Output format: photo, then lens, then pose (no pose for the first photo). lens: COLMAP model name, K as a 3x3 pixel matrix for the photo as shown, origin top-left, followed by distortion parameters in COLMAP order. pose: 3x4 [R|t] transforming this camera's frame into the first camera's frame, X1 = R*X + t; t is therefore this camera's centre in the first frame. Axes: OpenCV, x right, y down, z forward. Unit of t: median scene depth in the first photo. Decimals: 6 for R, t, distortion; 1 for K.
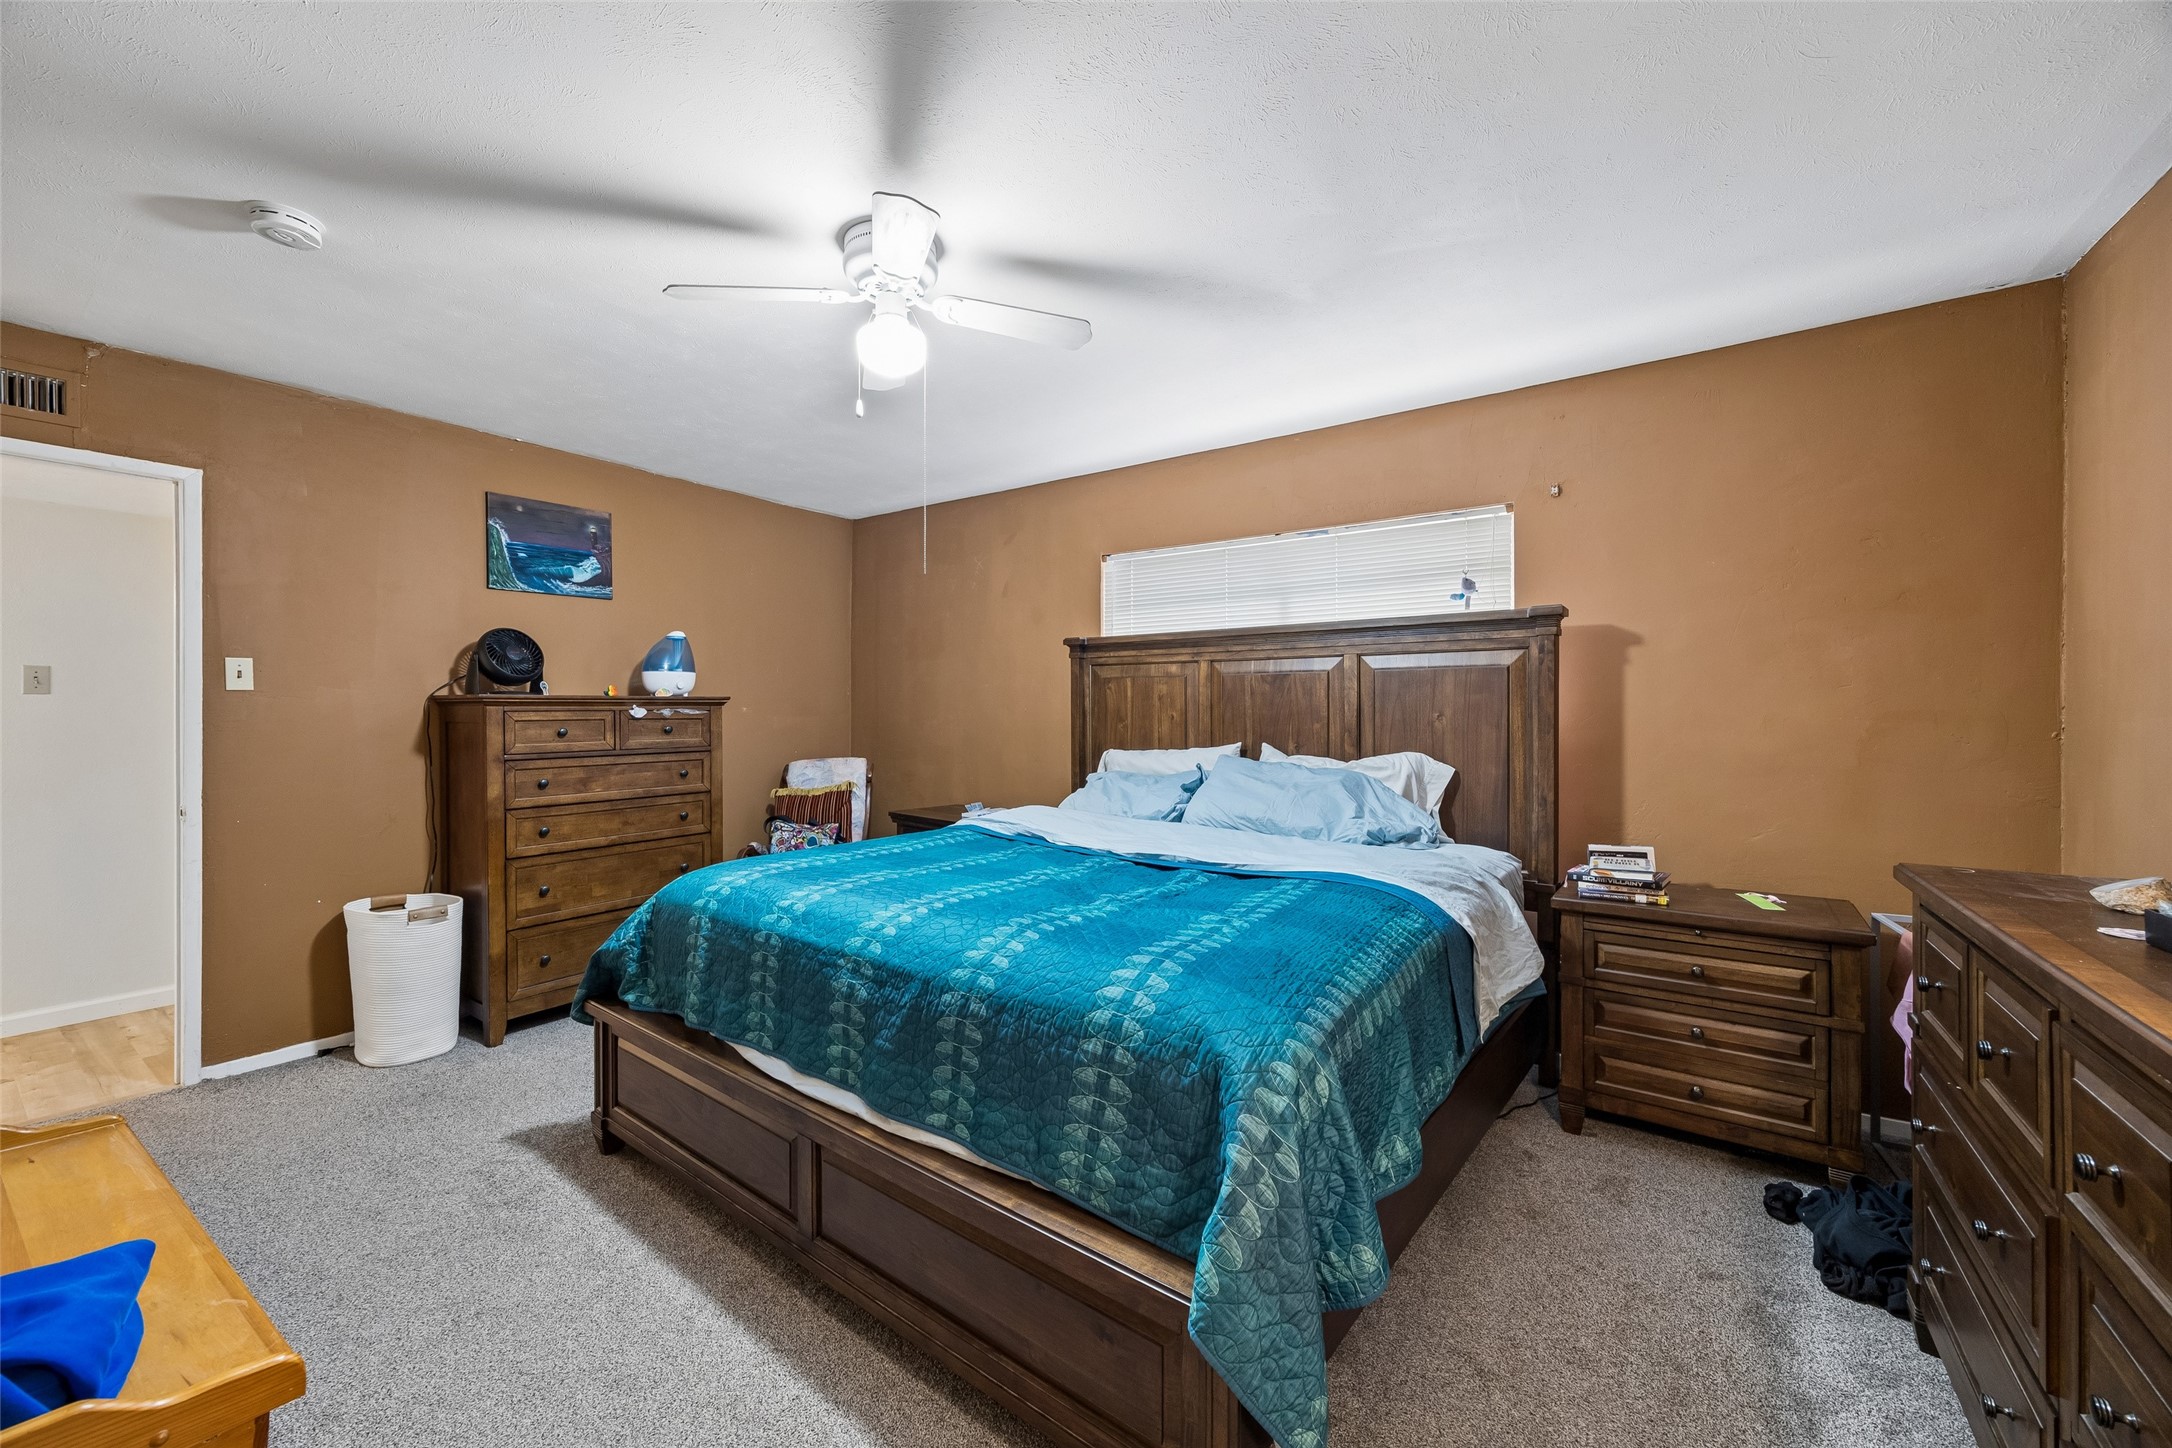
lens RADIAL K [[832.1, 0, 1066.1], [0, 832.1, 711.9], [0, 0, 1]] dist [-0.002916, 0.000263]
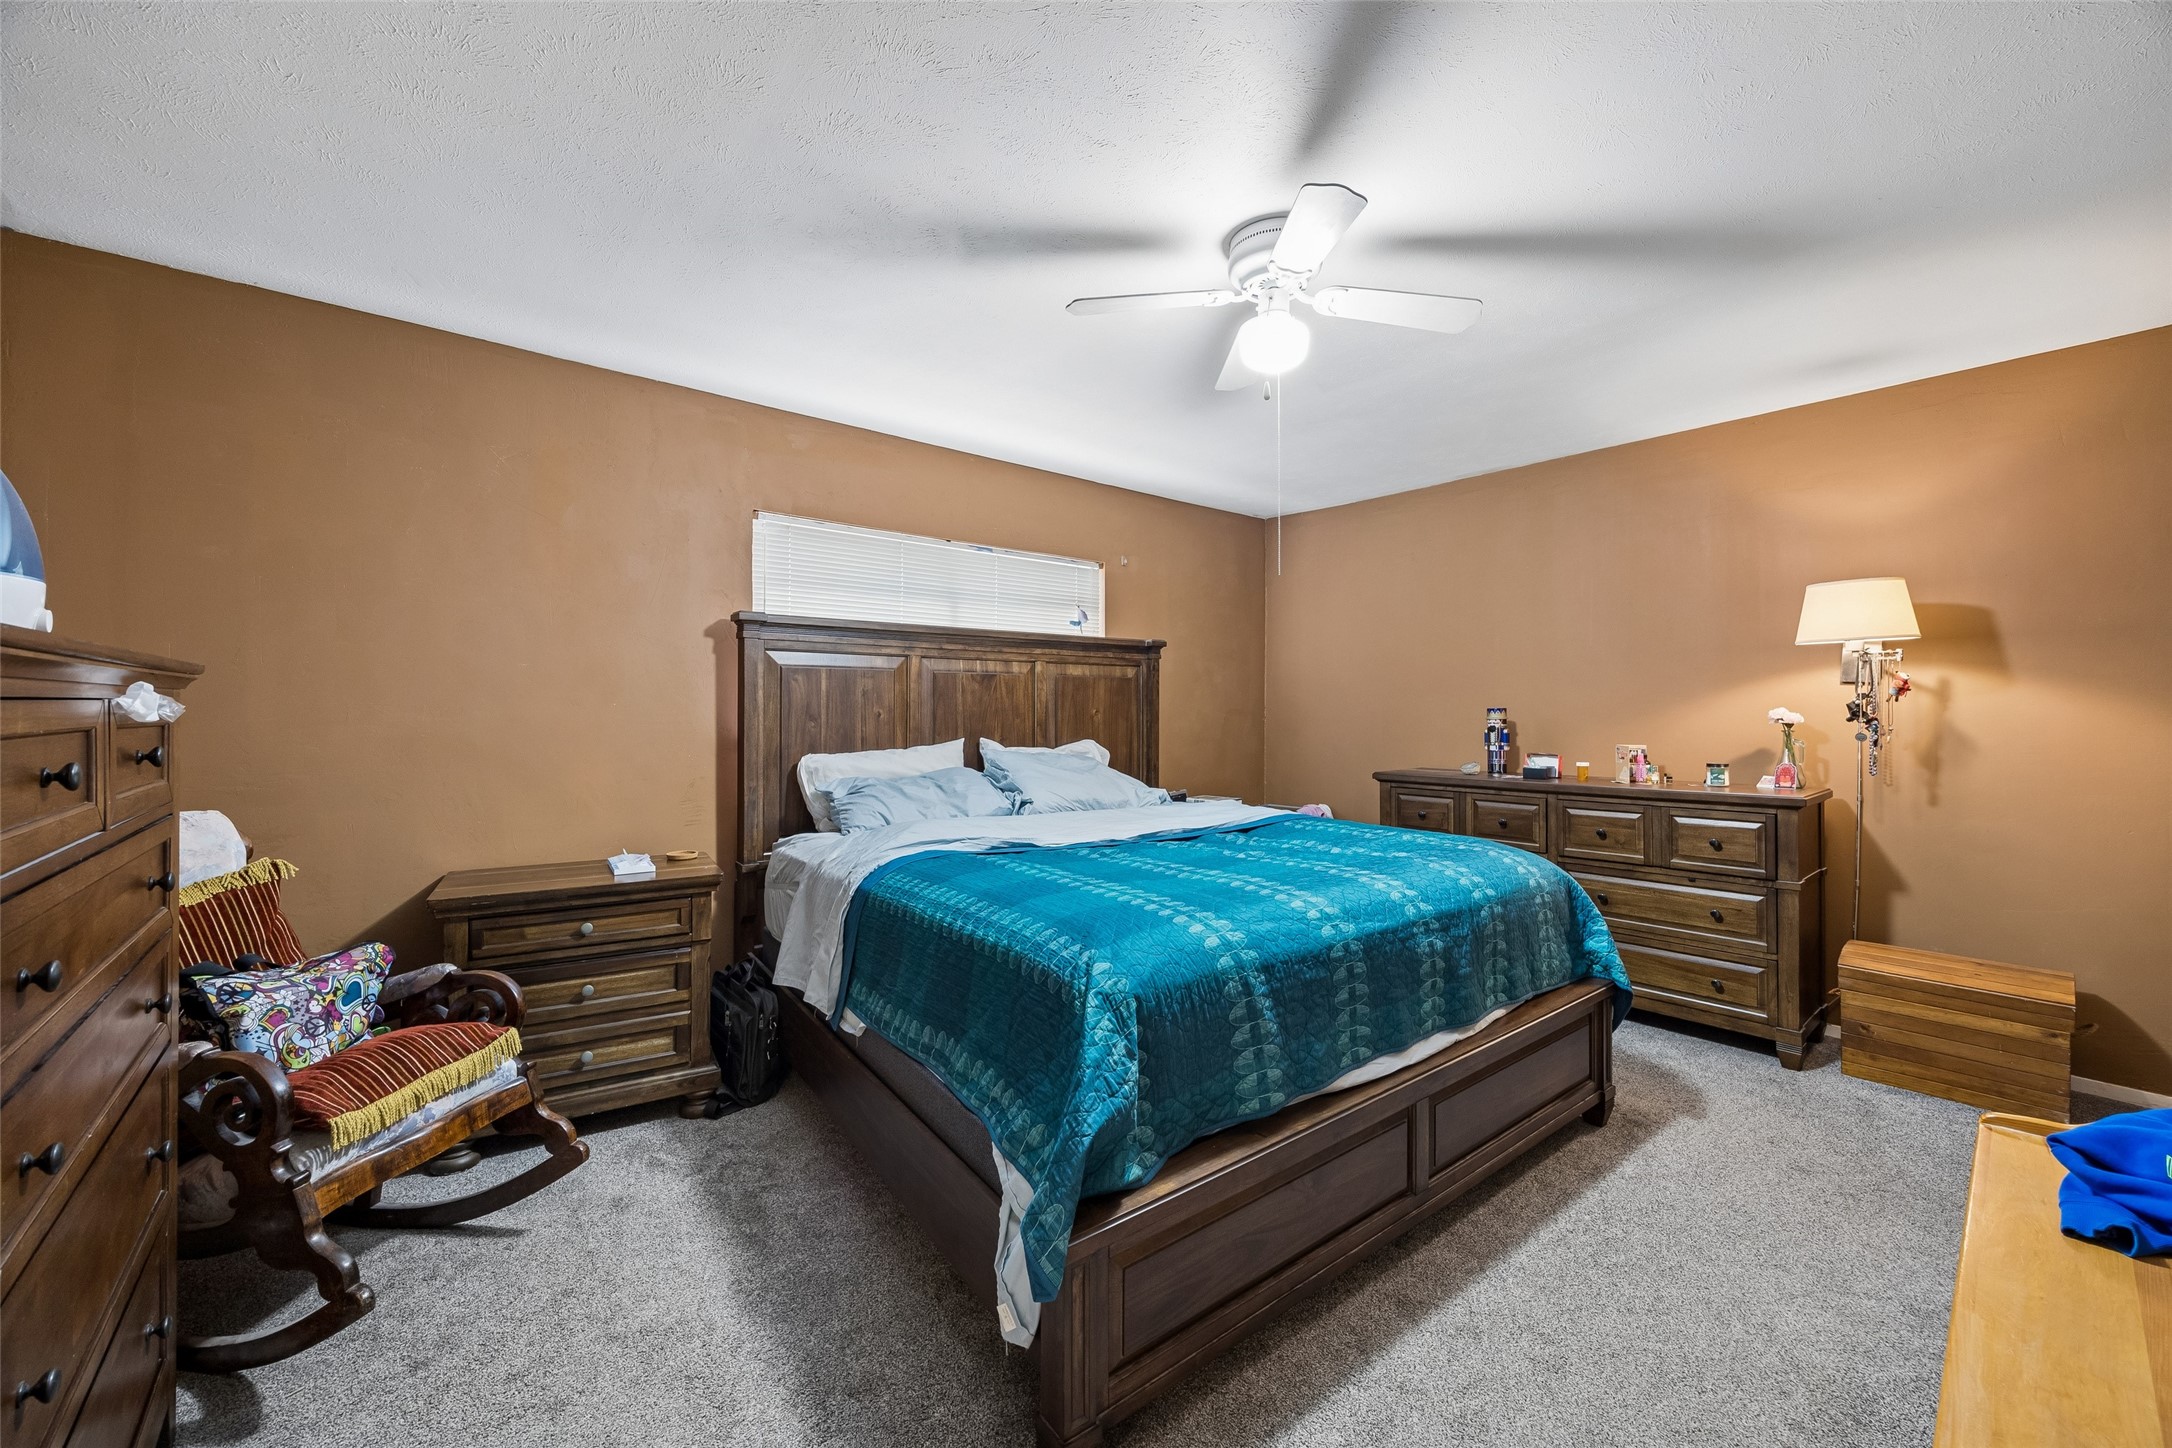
lens RADIAL K [[832.1, 0, 1077.6], [0, 832.1, 713.7], [0, 0, 1]] dist [-0.002916, 0.000263]
pose [[0.256600, -0.003159, 0.966512, -0.748317], [0.001159, 0.999995, 0.002961, 0.003204], [-0.966517, 0.000360, 0.256603, 0.588074]]
